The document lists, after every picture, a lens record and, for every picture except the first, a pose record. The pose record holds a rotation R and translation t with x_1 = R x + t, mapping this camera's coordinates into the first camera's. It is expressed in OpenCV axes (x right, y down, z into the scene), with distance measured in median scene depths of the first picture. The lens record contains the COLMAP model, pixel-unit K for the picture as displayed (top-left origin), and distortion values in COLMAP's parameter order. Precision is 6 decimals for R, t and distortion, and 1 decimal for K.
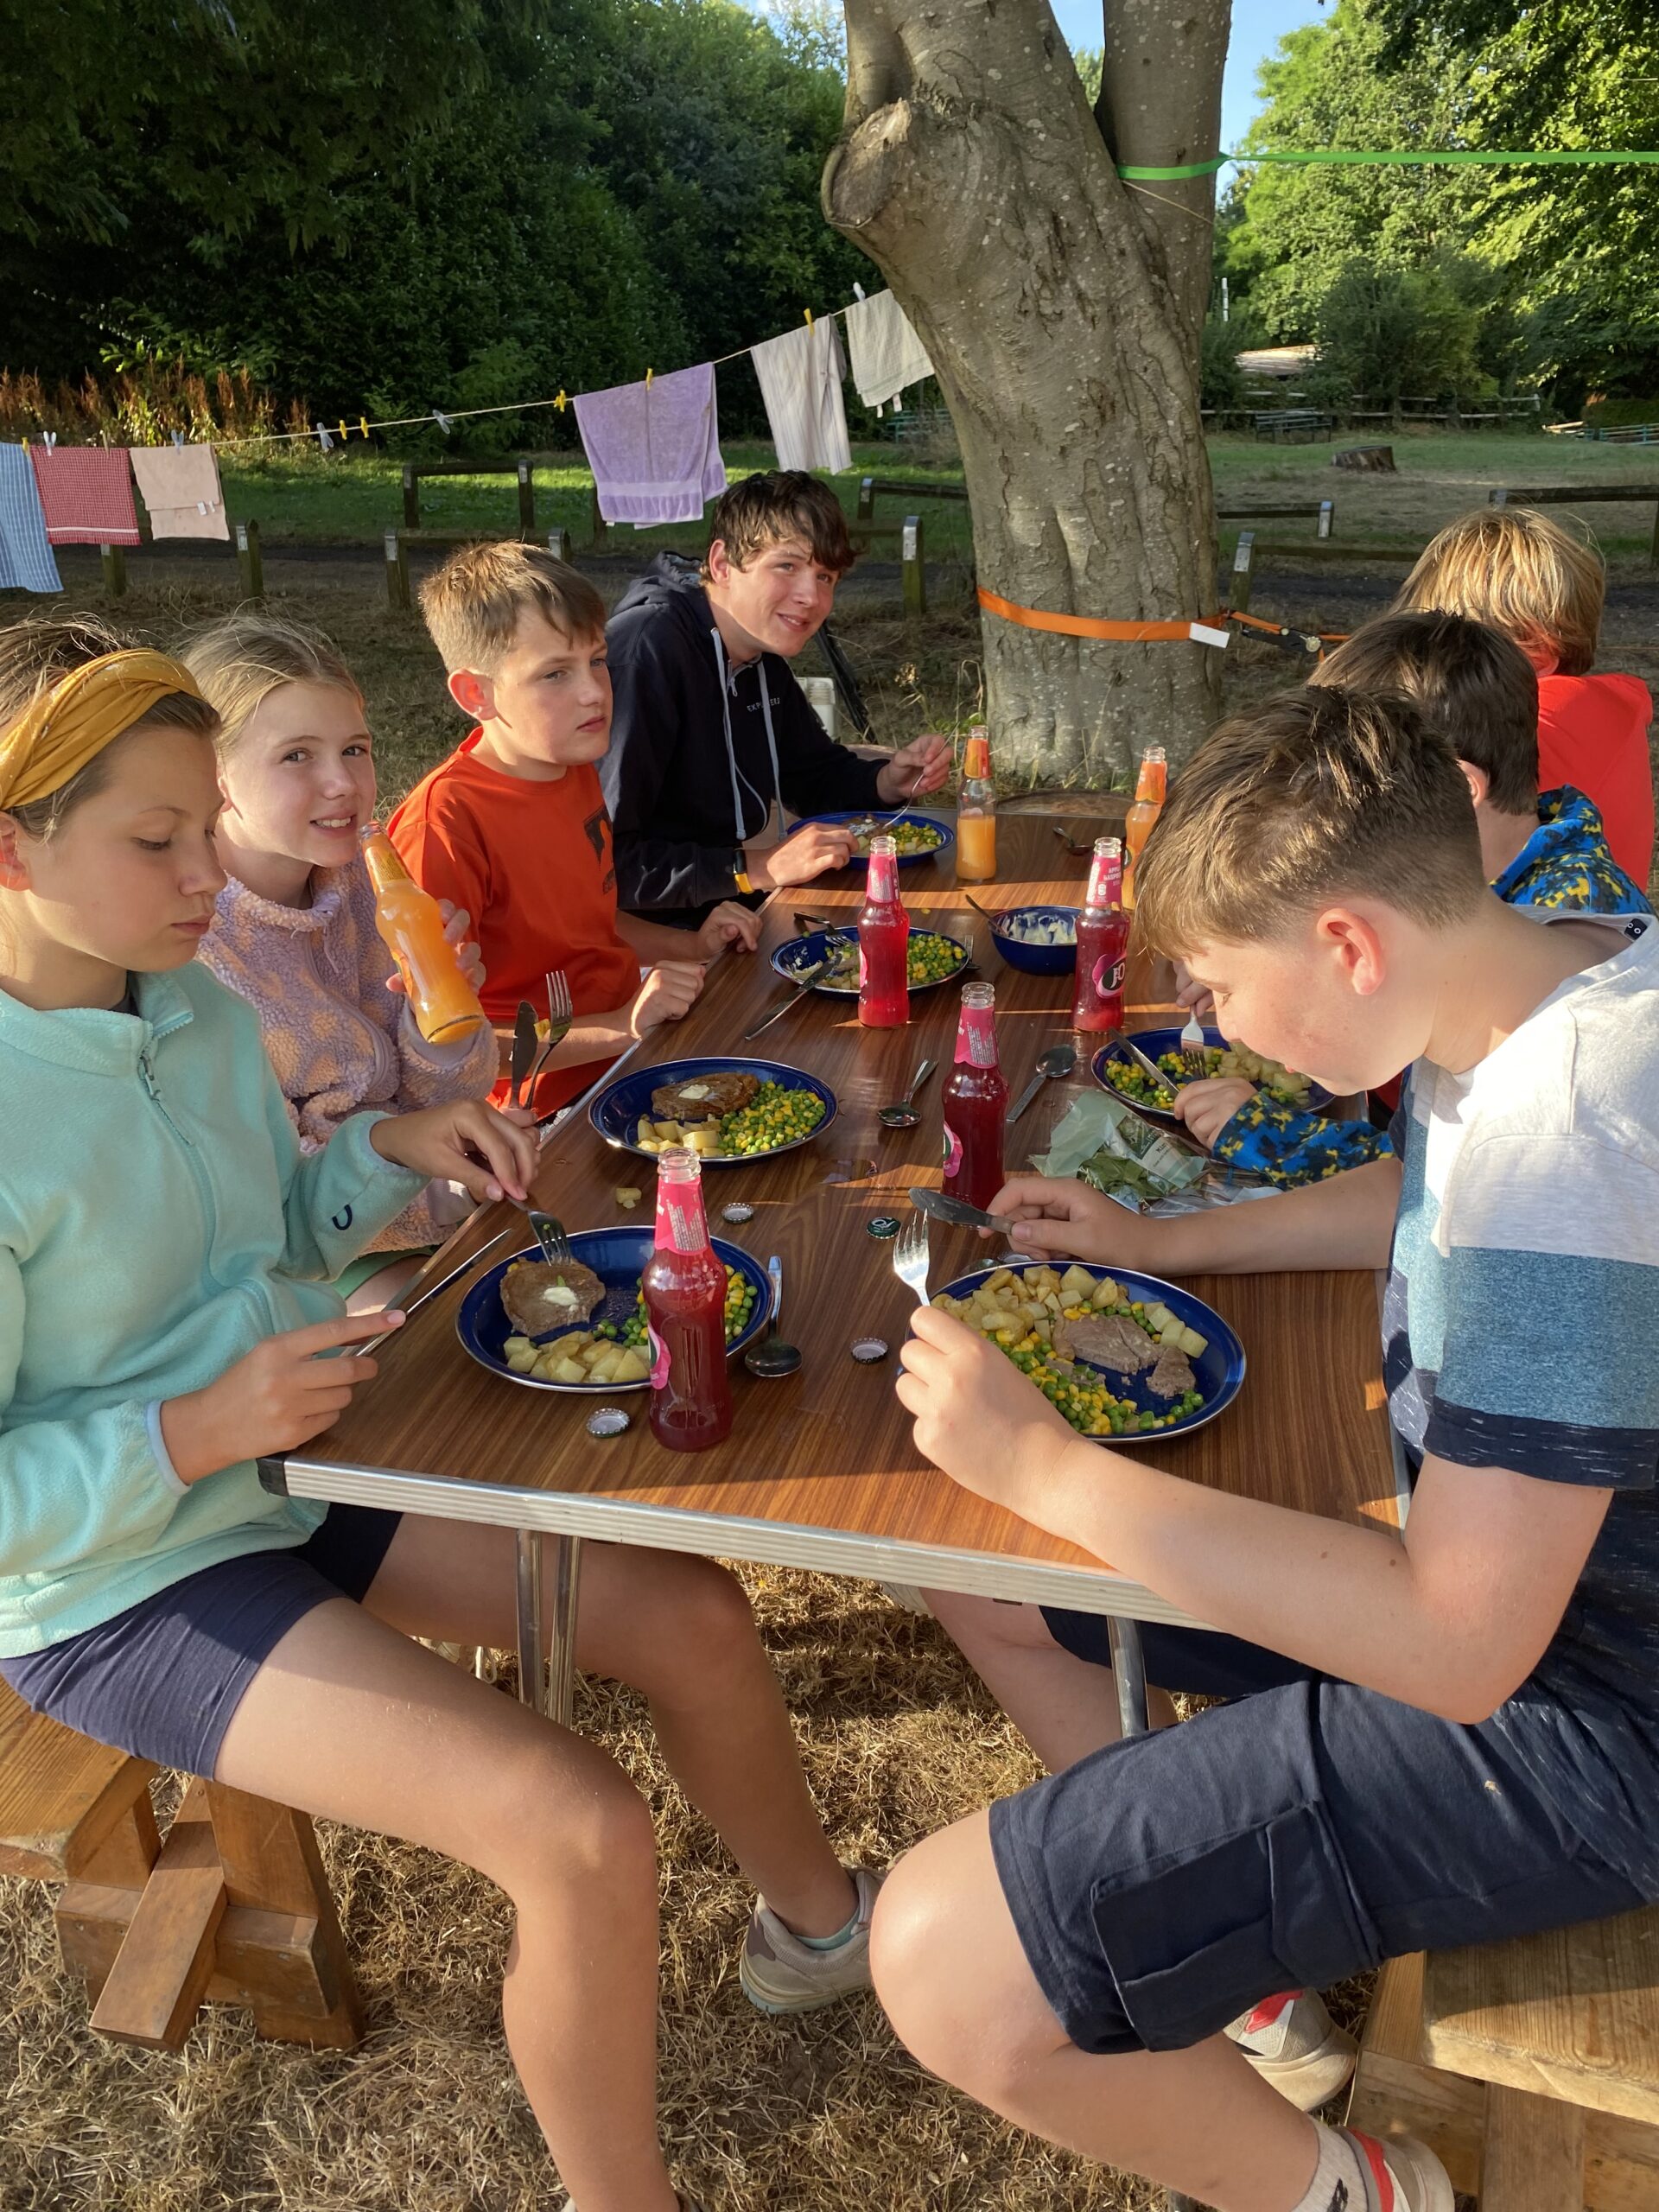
lens RADIAL K [[1699.3, 0, 836.1], [0, 1699.3, 1094.2], [0, 0, 1]] dist [0.036291, -0.031791]
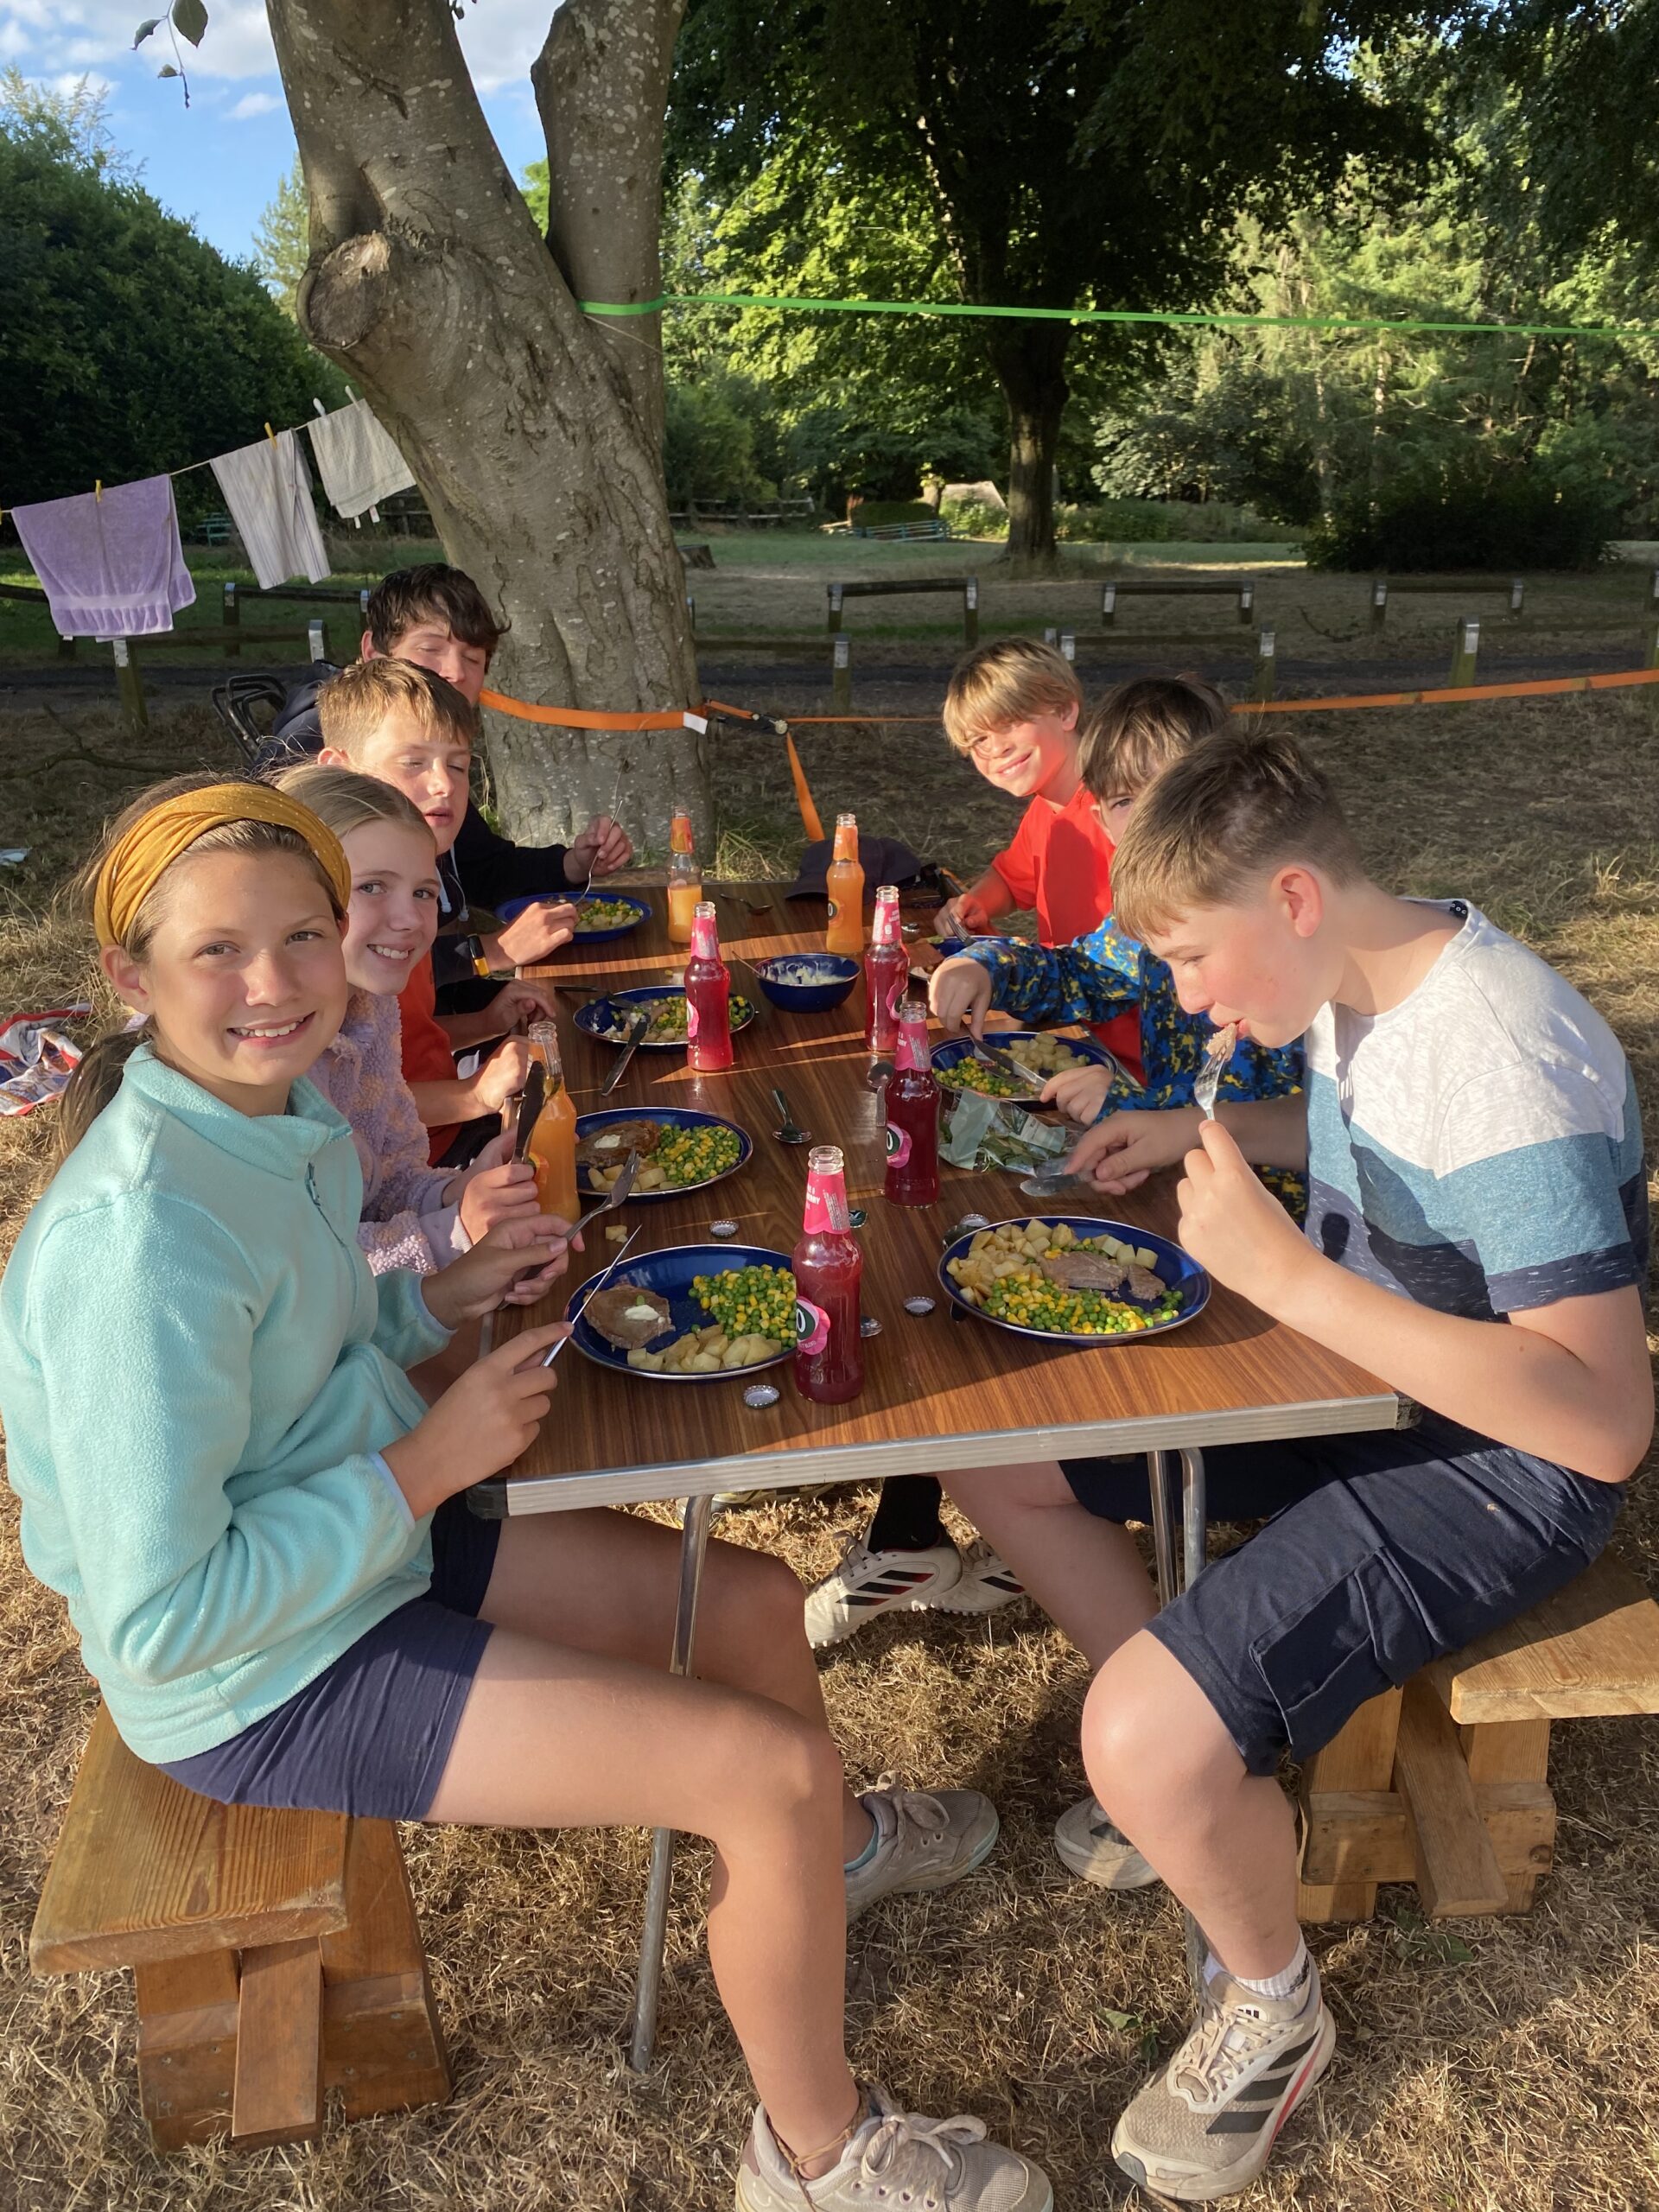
lens RADIAL K [[1699.3, 0, 834.7], [0, 1699.3, 1097.2], [0, 0, 1]] dist [0.036291, -0.031791]
pose [[0.924374, -0.130959, 0.358305, -0.127670], [0.148490, 0.988675, -0.021726, 0.006091], [-0.351402, 0.073288, 0.933352, -0.032492]]
